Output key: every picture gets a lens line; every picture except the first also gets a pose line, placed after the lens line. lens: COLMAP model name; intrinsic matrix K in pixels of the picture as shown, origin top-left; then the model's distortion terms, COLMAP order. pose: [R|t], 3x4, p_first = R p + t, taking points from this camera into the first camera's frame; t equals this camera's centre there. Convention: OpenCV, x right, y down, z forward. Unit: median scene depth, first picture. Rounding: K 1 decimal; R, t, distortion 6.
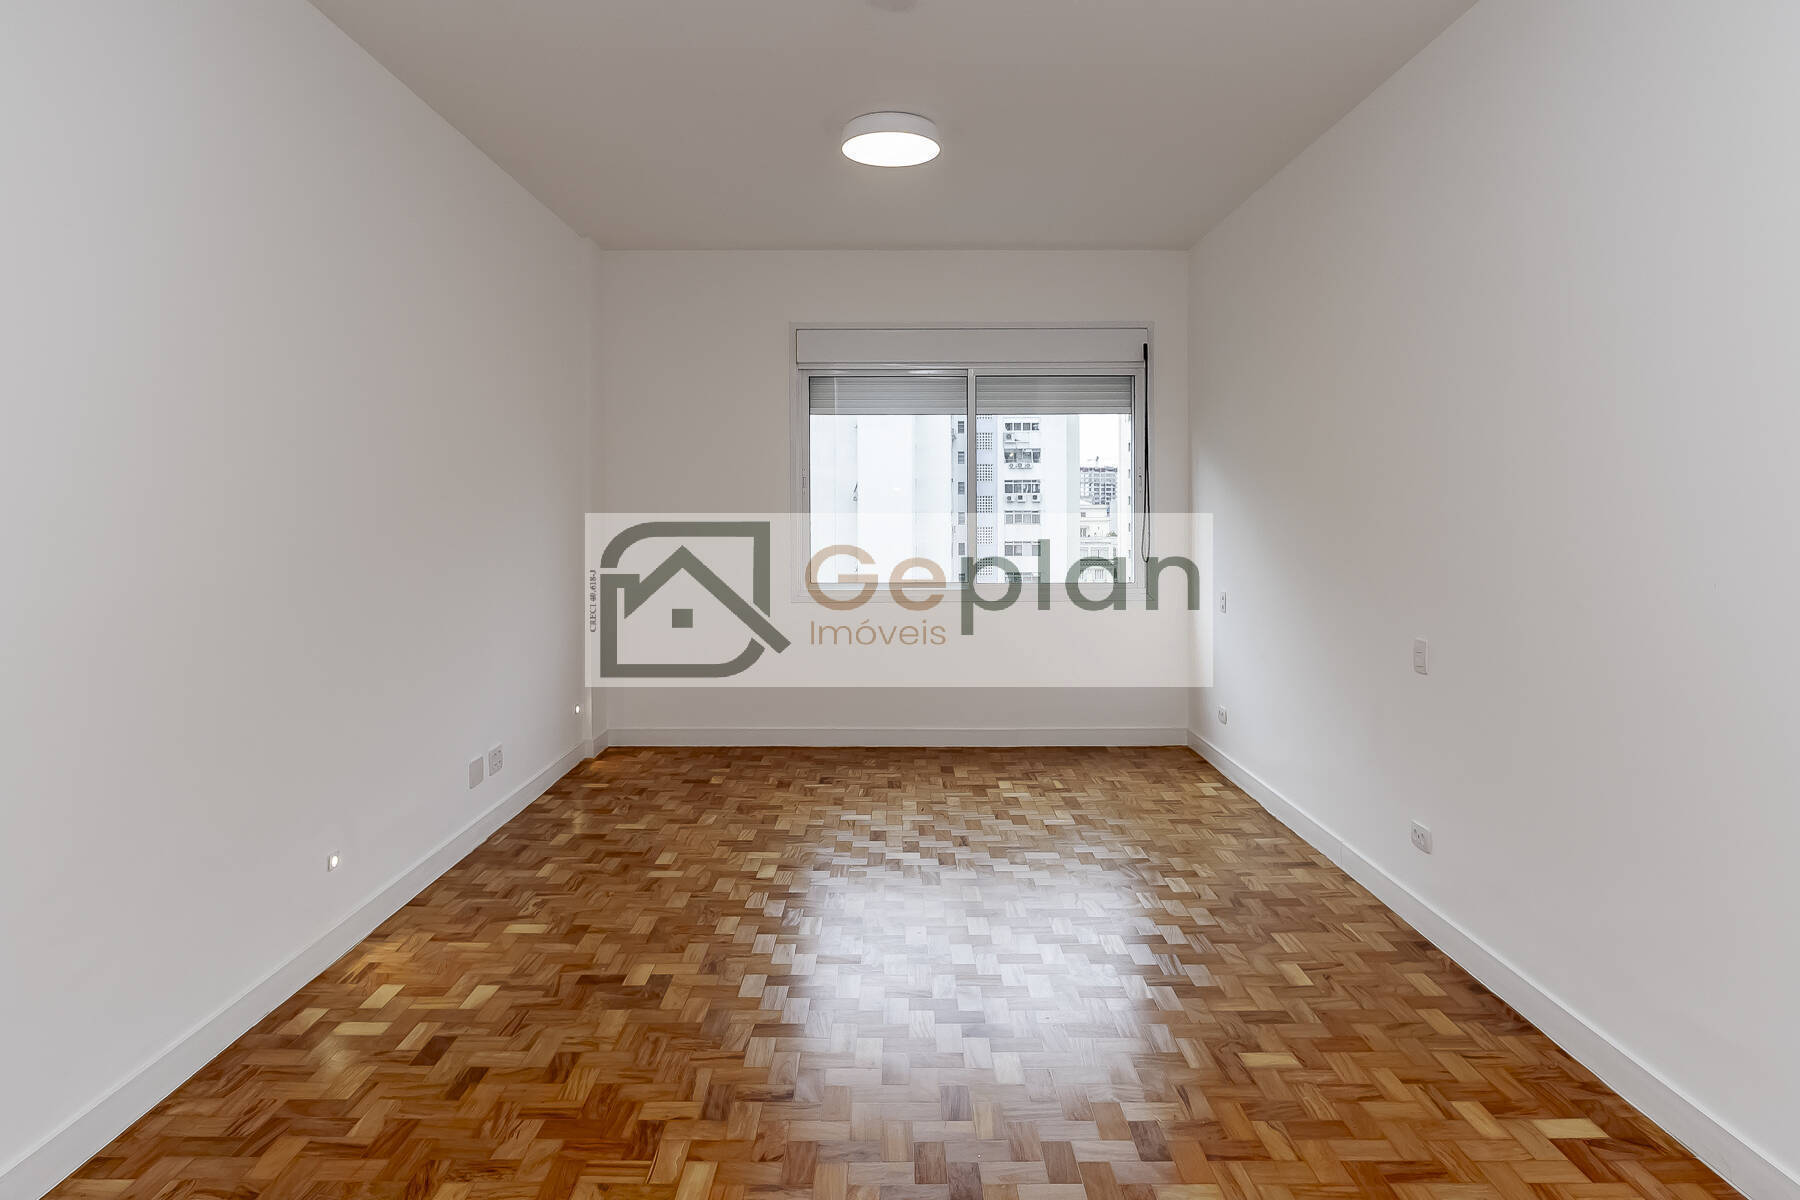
lens RADIAL K [[847.5, 0, 914.6], [0, 847.5, 583.8], [0, 0, 1]] dist [-0.001284, -0.000080]
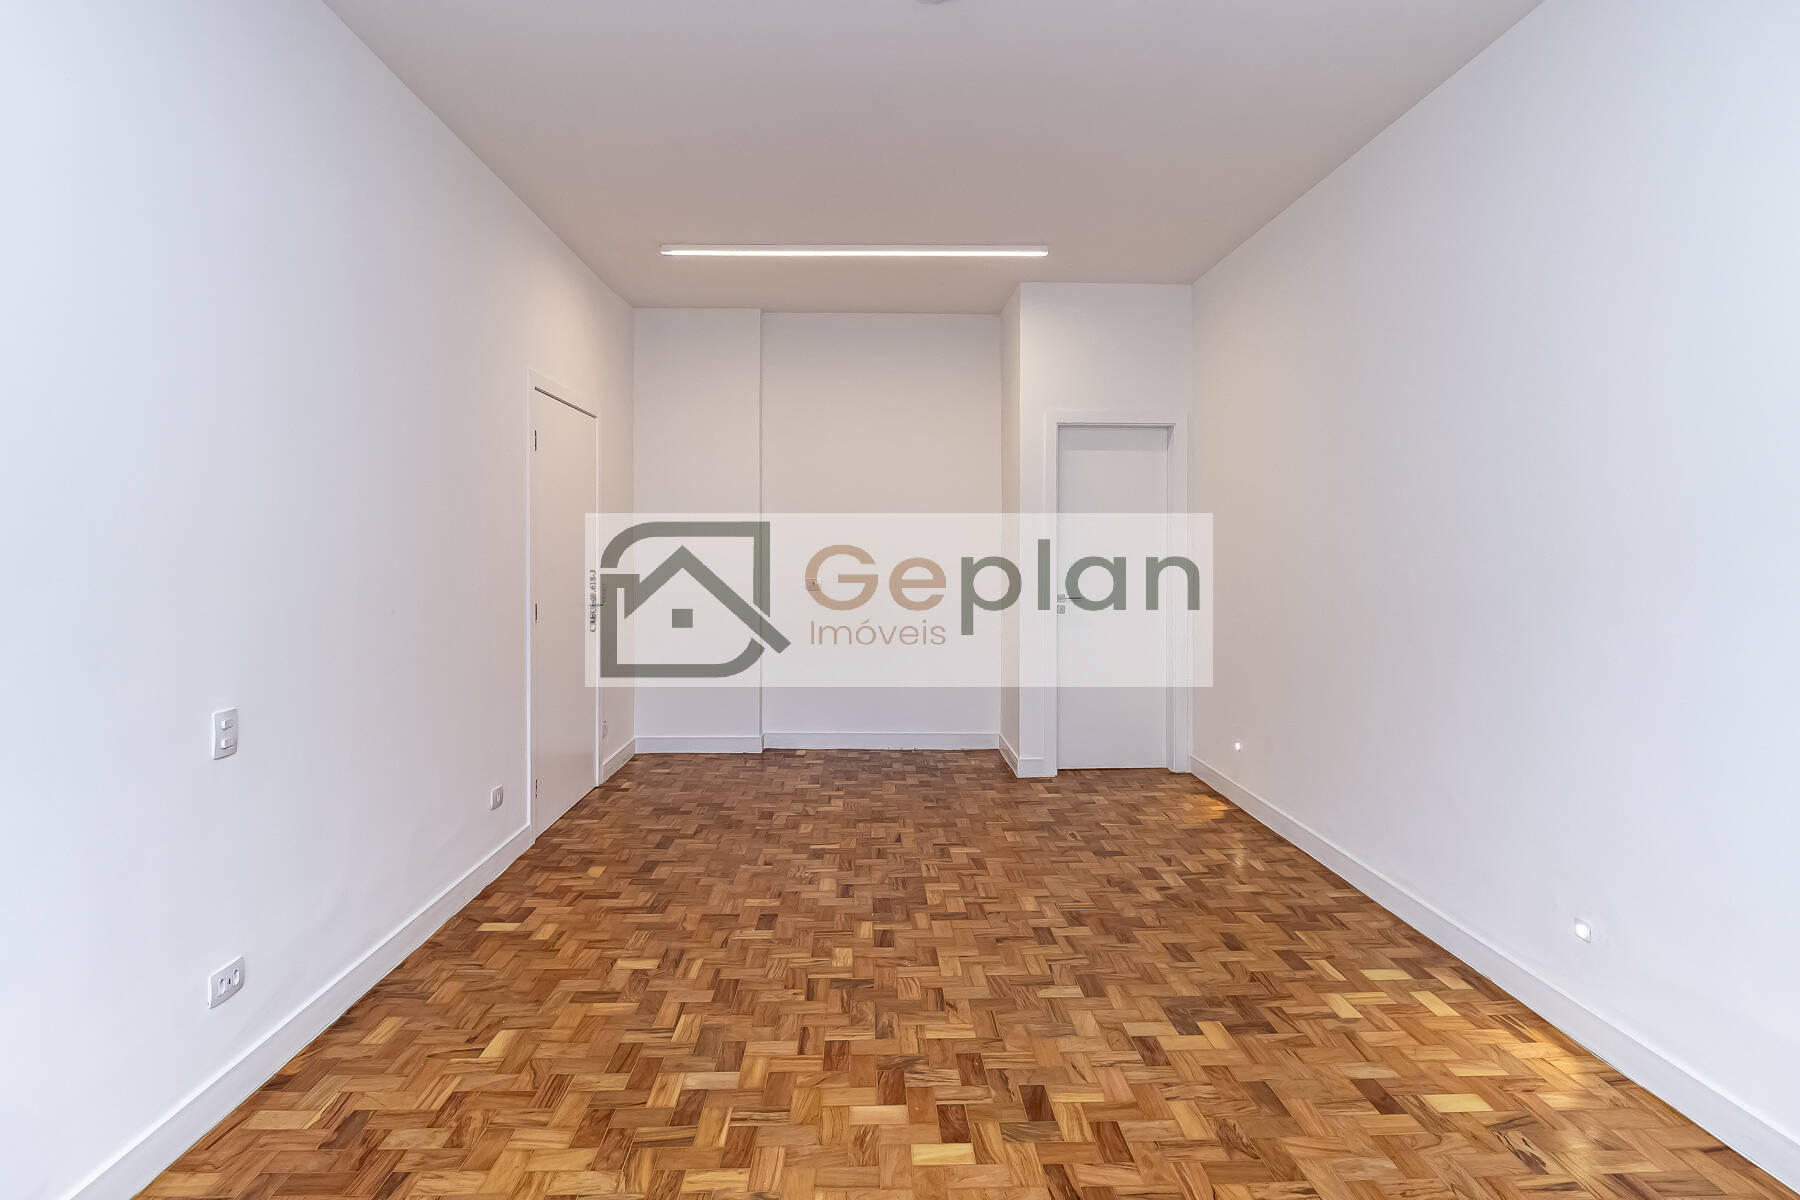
lens RADIAL K [[823.4, 0, 905.0], [0, 823.4, 598.0], [0, 0, 1]] dist [0.005658, -0.000495]
pose [[-0.999643, 0.005126, -0.026211, 0.041833], [0.001228, 0.989188, 0.146649, -0.165554], [0.026679, 0.146565, -0.988841, 2.115247]]
